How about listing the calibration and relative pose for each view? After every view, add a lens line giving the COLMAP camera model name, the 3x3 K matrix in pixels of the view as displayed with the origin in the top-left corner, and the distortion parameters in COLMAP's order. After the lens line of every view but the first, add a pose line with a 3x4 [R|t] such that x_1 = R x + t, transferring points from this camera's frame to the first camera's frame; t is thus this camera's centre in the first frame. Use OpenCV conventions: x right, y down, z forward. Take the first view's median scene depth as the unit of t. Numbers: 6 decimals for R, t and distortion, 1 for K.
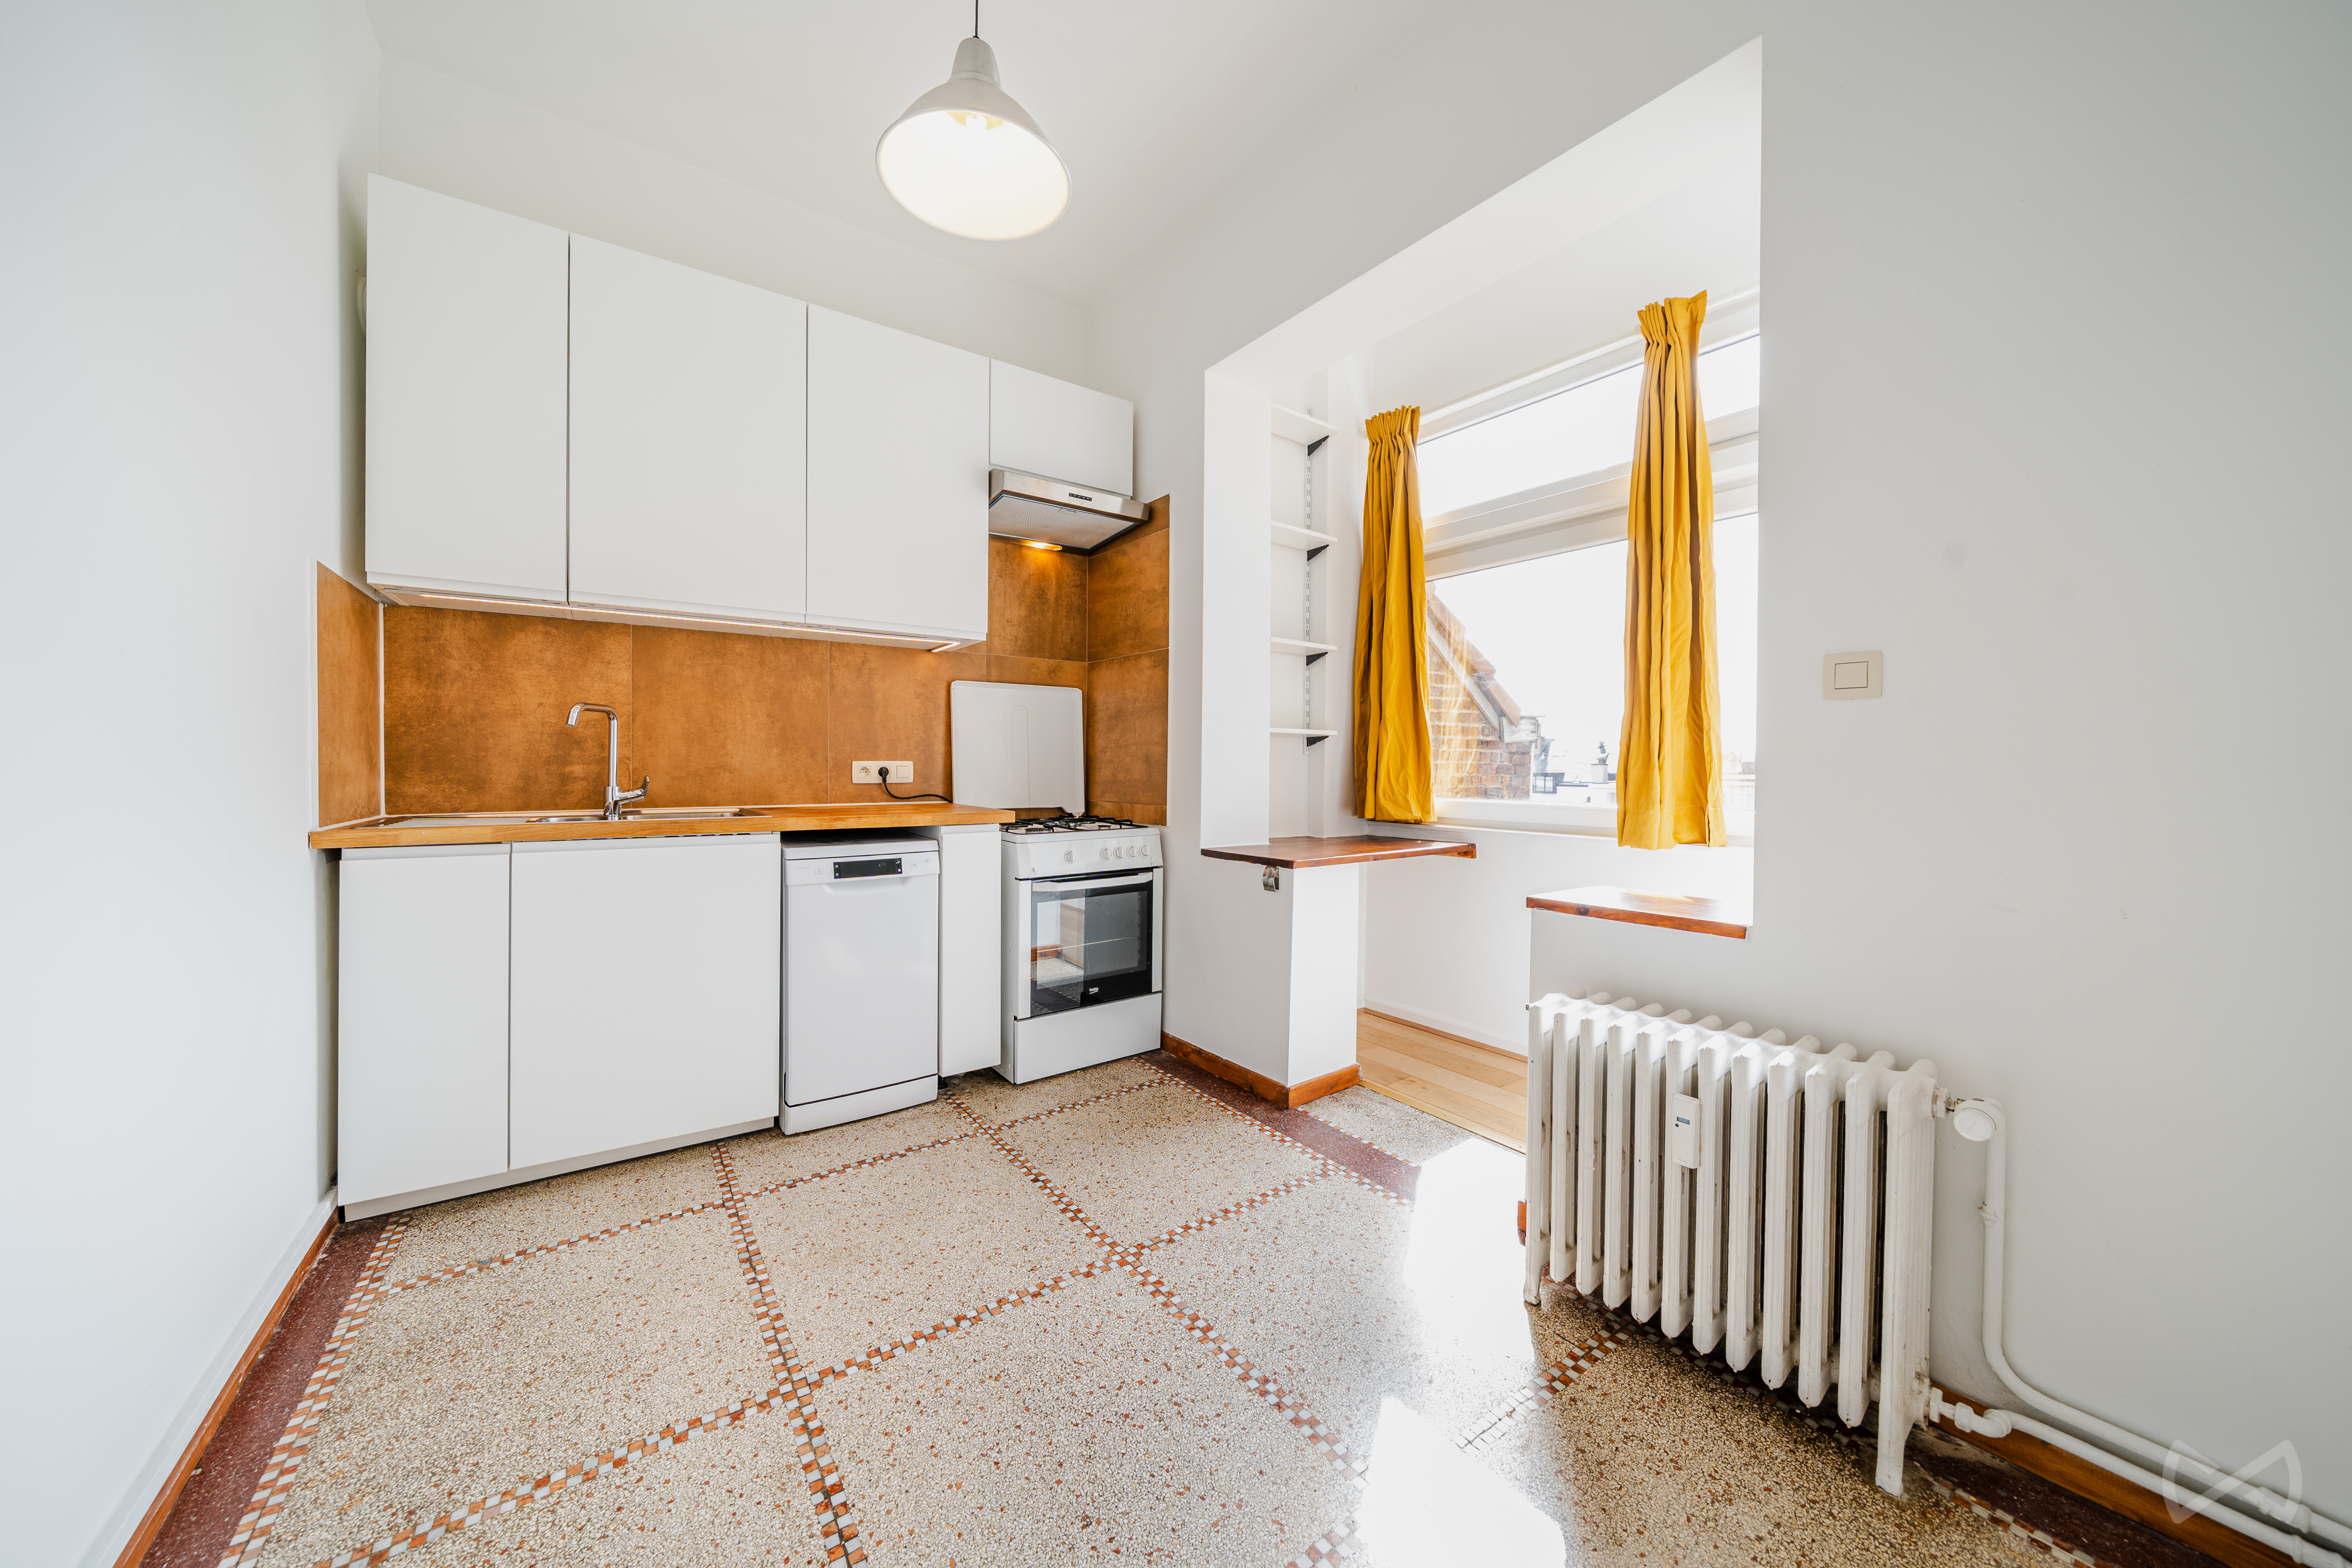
lens RADIAL K [[801.7, 0, 1163.8], [0, 801.7, 781.2], [0, 0, 1]] dist [-0.000669, -0.000129]
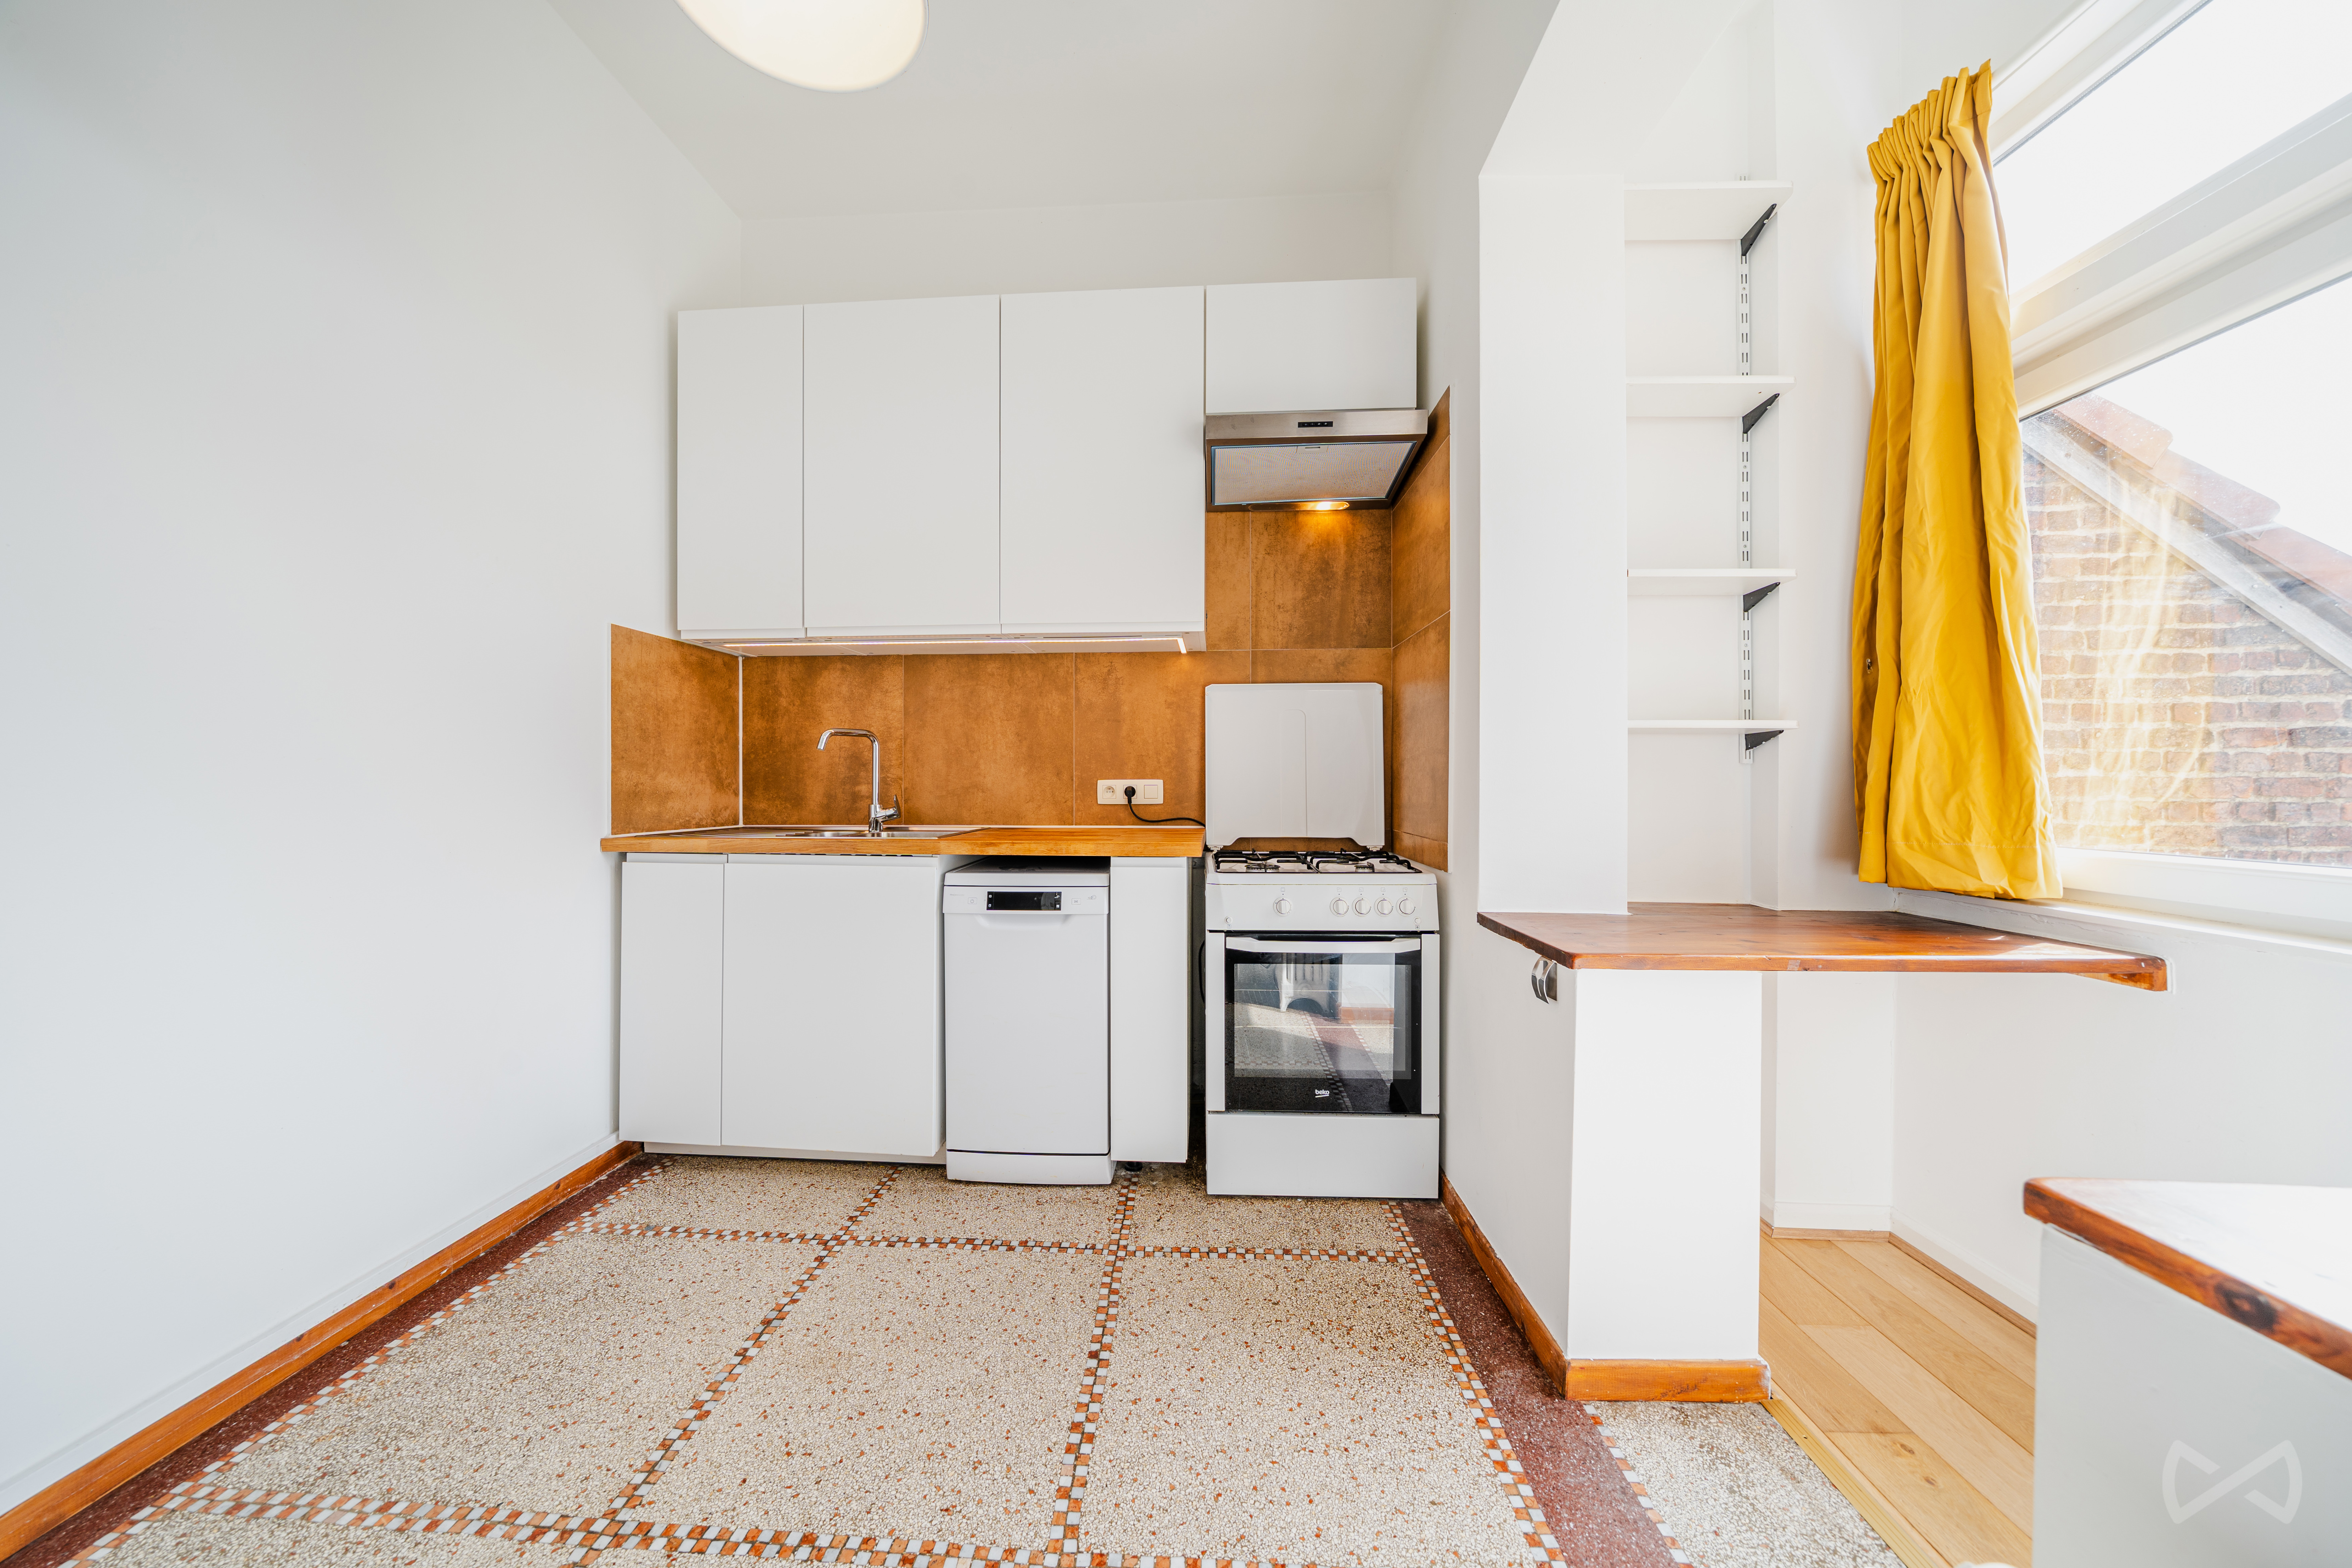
lens RADIAL K [[793.4, 0, 1170.4], [0, 793.4, 784.2], [0, 0, 1]] dist [-0.002899, -0.000201]
pose [[0.783053, -0.002575, -0.621950, 0.257478], [-0.009381, 0.999829, -0.015950, -0.006629], [0.621885, 0.018324, 0.782894, 0.354214]]
